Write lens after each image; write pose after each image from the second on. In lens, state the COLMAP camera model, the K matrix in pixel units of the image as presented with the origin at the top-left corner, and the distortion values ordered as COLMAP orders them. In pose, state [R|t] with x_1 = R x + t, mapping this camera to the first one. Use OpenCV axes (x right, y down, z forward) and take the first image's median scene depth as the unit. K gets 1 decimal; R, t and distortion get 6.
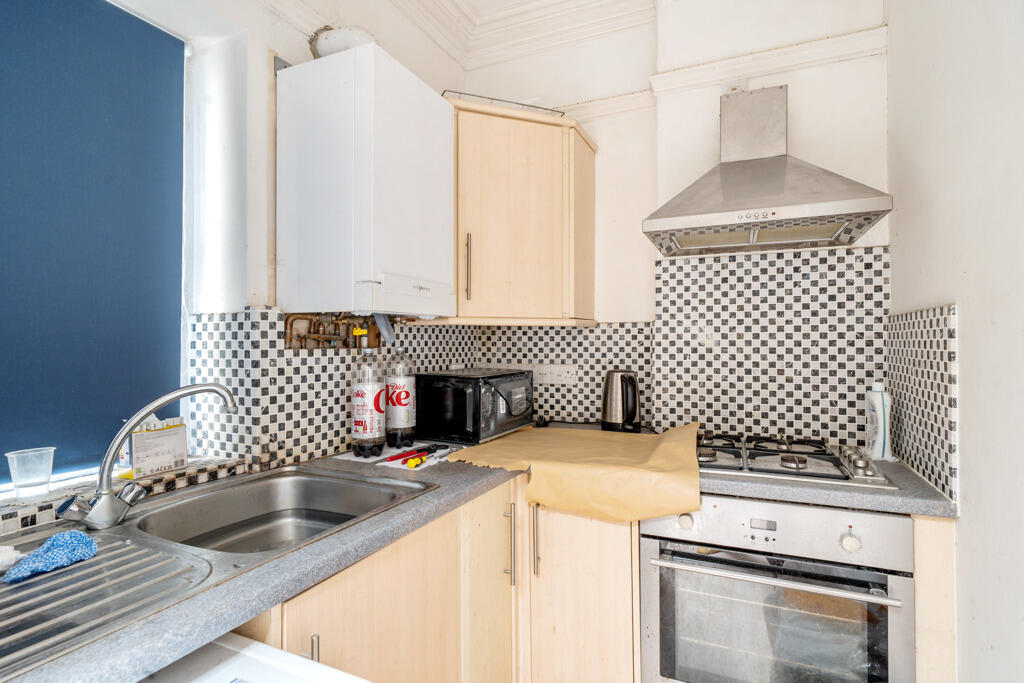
lens RADIAL K [[516.0, 0, 513.3], [0, 516.0, 341.0], [0, 0, 1]] dist [-0.000410, -0.000035]
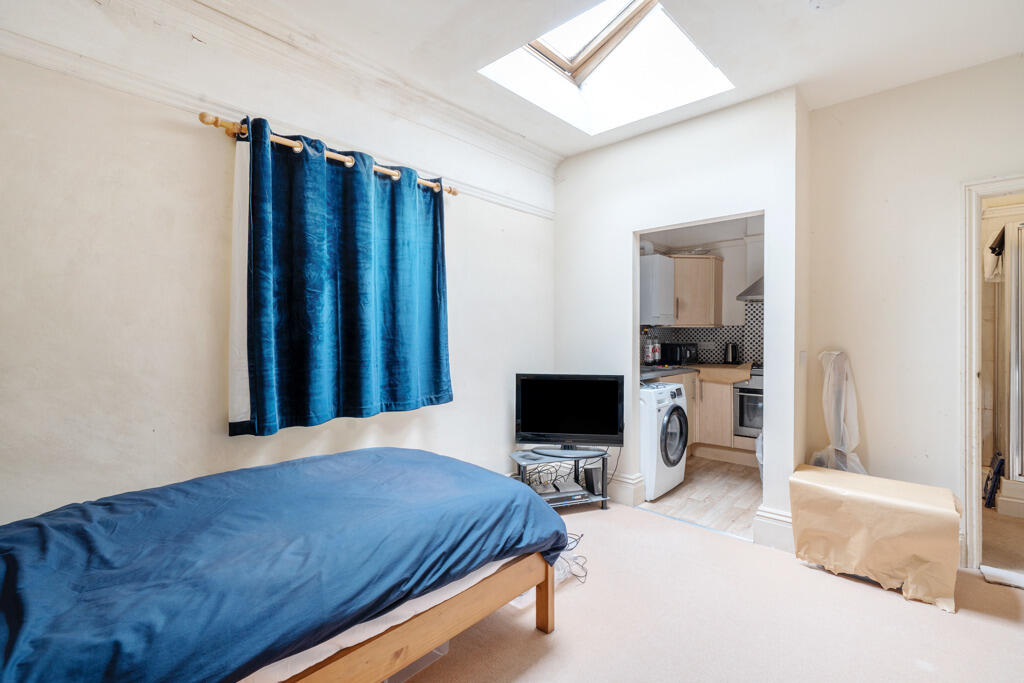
lens RADIAL K [[456.4, 0, 512.2], [0, 456.4, 343.8], [0, 0, 1]] dist [0.000063, 0.000001]
pose [[0.956523, 0.004496, -0.291621, -0.224269], [0.001932, 0.999762, 0.021752, 0.003180], [0.291649, -0.021370, 0.956287, -1.841147]]
